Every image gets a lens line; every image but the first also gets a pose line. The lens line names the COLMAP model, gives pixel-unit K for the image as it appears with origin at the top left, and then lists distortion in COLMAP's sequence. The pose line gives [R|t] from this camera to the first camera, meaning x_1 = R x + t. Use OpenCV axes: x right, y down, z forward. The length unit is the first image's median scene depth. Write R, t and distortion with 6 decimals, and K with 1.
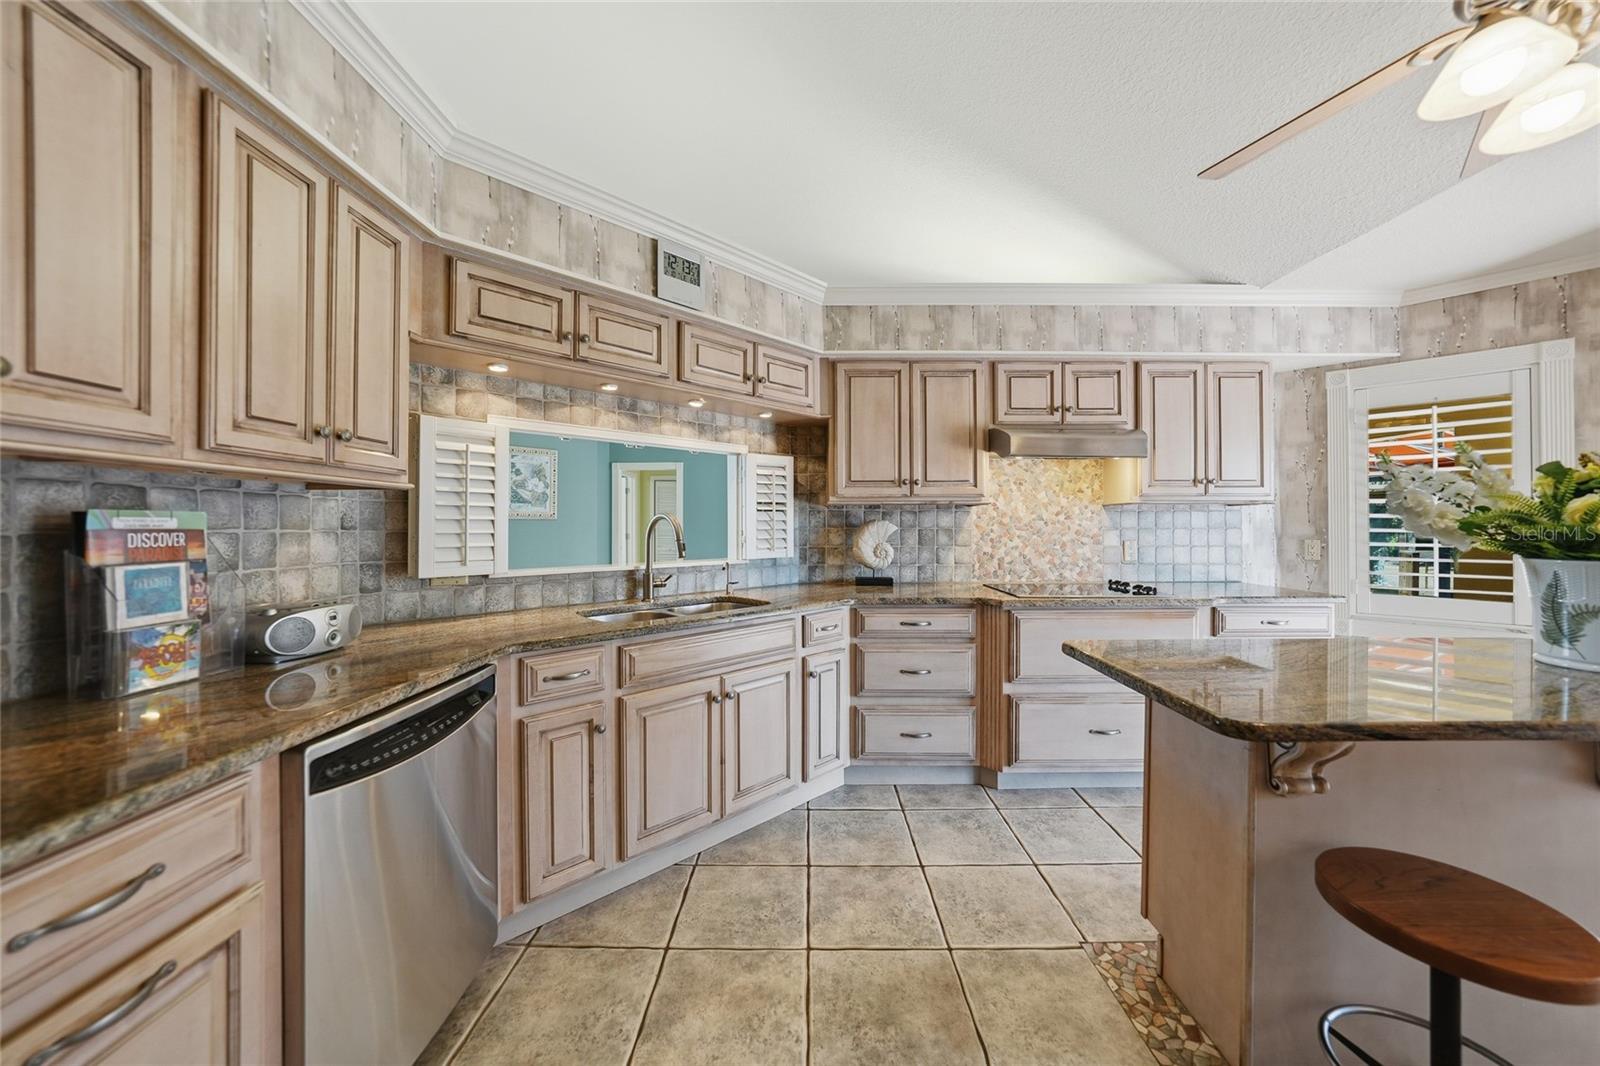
lens RADIAL K [[565.2, 0, 800.8], [0, 565.2, 527.1], [0, 0, 1]] dist [-0.011920, 0.002286]
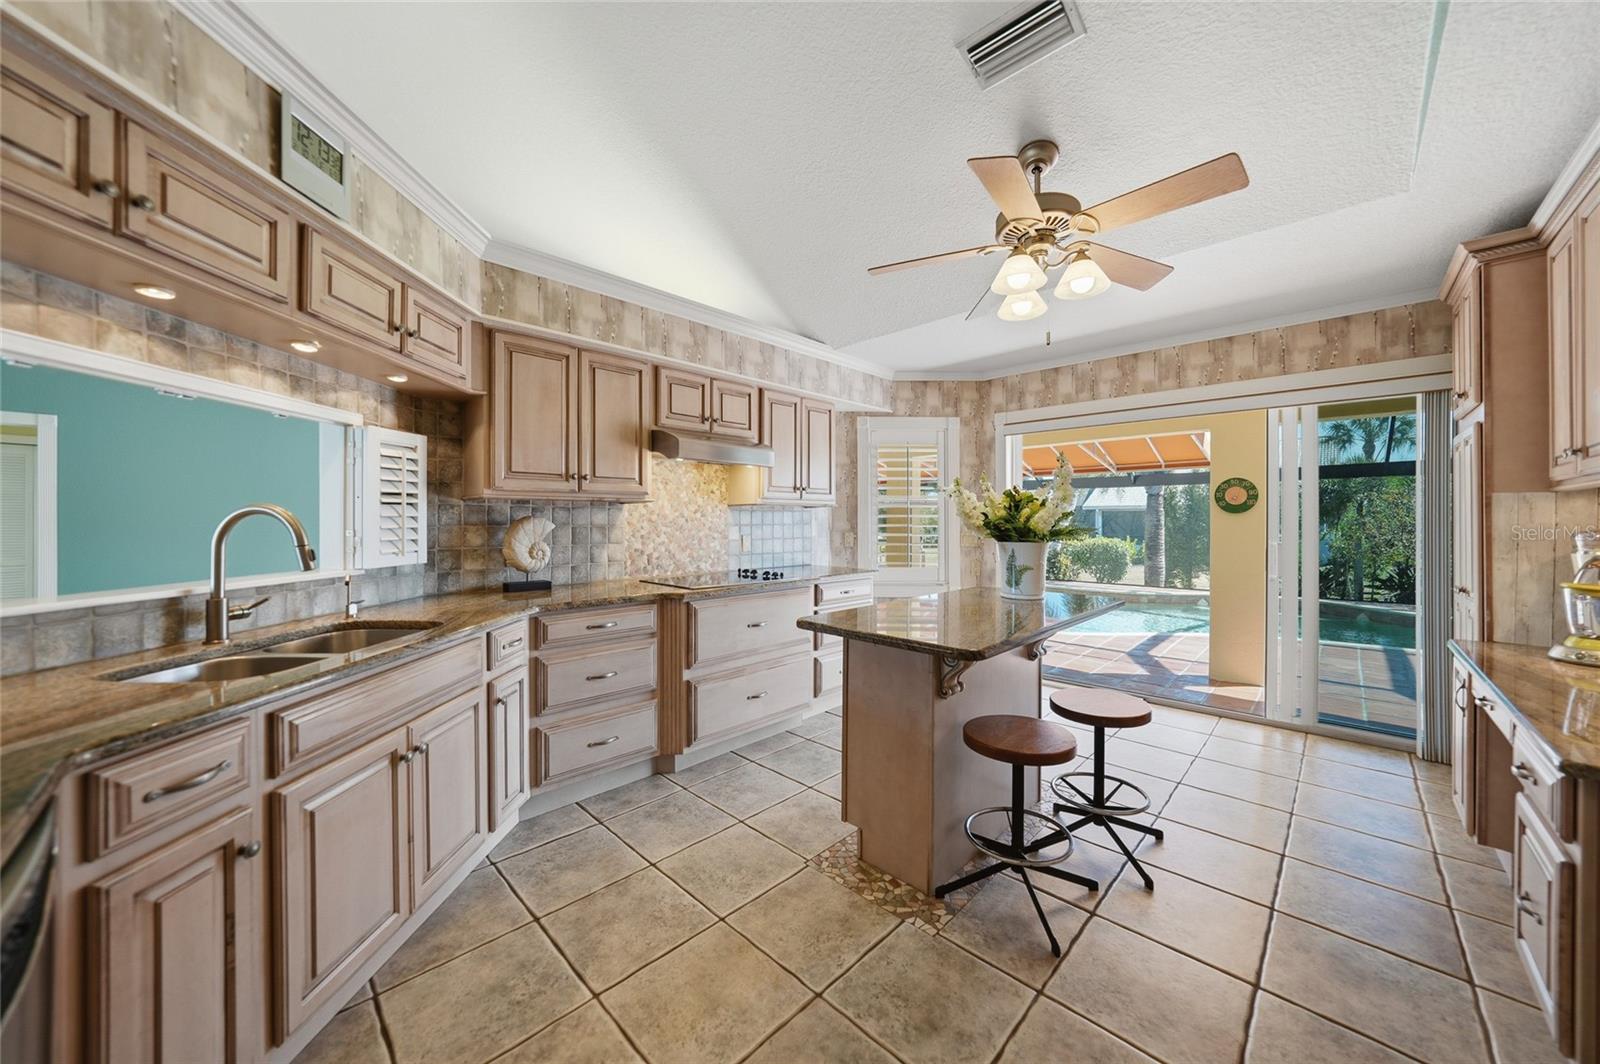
lens RADIAL K [[565.2, 0, 806.5], [0, 565.2, 525.4], [0, 0, 1]] dist [-0.011920, 0.002286]
pose [[0.702919, -0.004210, 0.711257, -0.231495], [0.001166, 0.999988, 0.004767, -0.003129], [-0.711269, -0.002521, 0.702916, 0.080513]]
